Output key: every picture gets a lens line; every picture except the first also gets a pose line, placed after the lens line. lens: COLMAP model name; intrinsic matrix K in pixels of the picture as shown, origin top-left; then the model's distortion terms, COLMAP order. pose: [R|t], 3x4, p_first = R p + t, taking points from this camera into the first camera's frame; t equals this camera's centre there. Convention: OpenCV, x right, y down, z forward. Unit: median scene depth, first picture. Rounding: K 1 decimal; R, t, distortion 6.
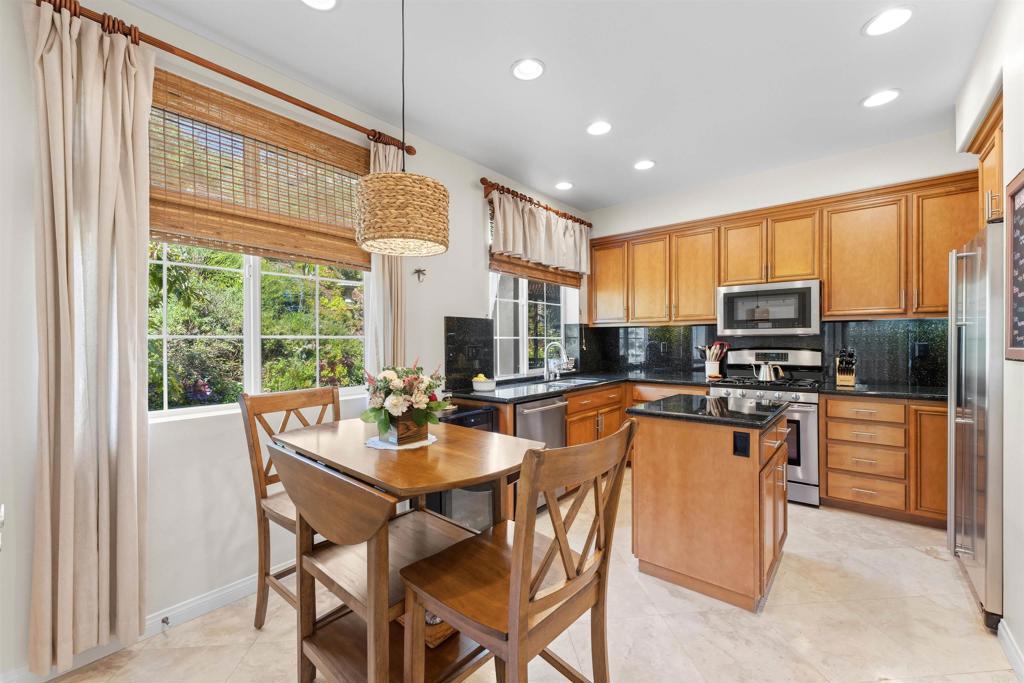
lens RADIAL K [[414.5, 0, 510.6], [0, 414.5, 341.7], [0, 0, 1]] dist [-0.000963, -0.000604]
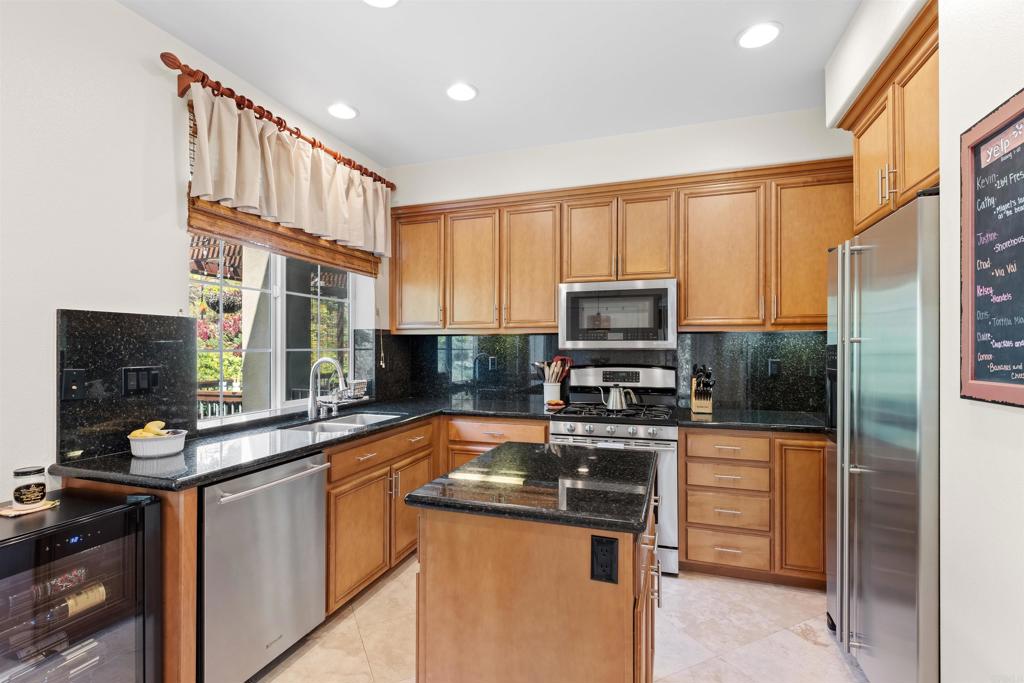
lens RADIAL K [[475.8, 0, 507.8], [0, 475.8, 345.1], [0, 0, 1]] dist [0.000966, -0.001454]
pose [[0.934397, 0.007501, 0.356155, 0.118059], [-0.004340, 0.999944, -0.009674, -0.013842], [-0.356208, 0.007493, 0.934377, 0.252269]]
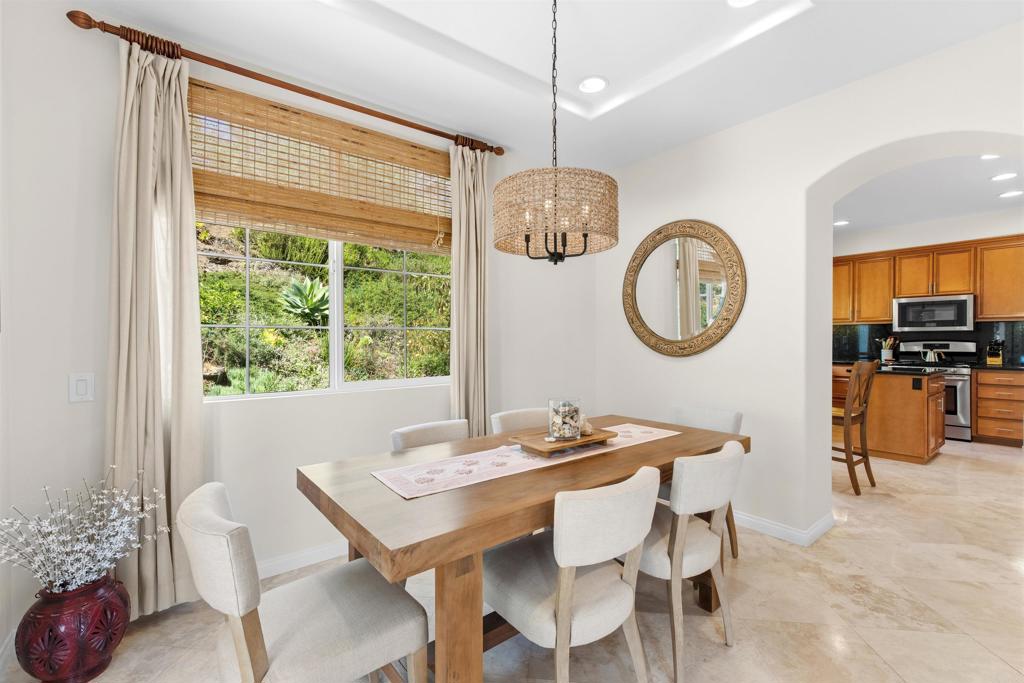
lens RADIAL K [[444.5, 0, 511.7], [0, 444.5, 342.2], [0, 0, 1]] dist [0.001299, 0.000866]
pose [[0.979390, 0.002634, -0.201961, -0.535859], [-0.001145, 0.999971, 0.007487, 0.013131], [0.201975, -0.007102, 0.979365, -0.868862]]
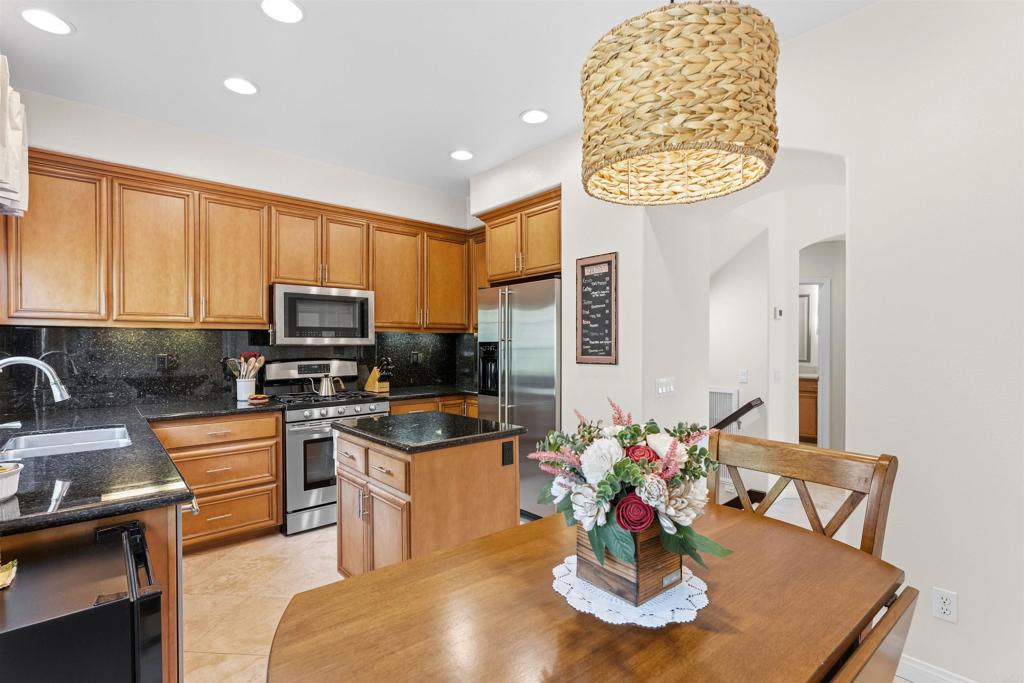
lens RADIAL K [[475.8, 0, 506.8], [0, 475.8, 348.5], [0, 0, 1]] dist [0.000966, -0.001454]
pose [[0.168519, -0.003804, 0.985691, -0.336480], [0.001249, 0.999993, 0.003645, -0.011092], [-0.985698, 0.000617, 0.168522, 0.436143]]
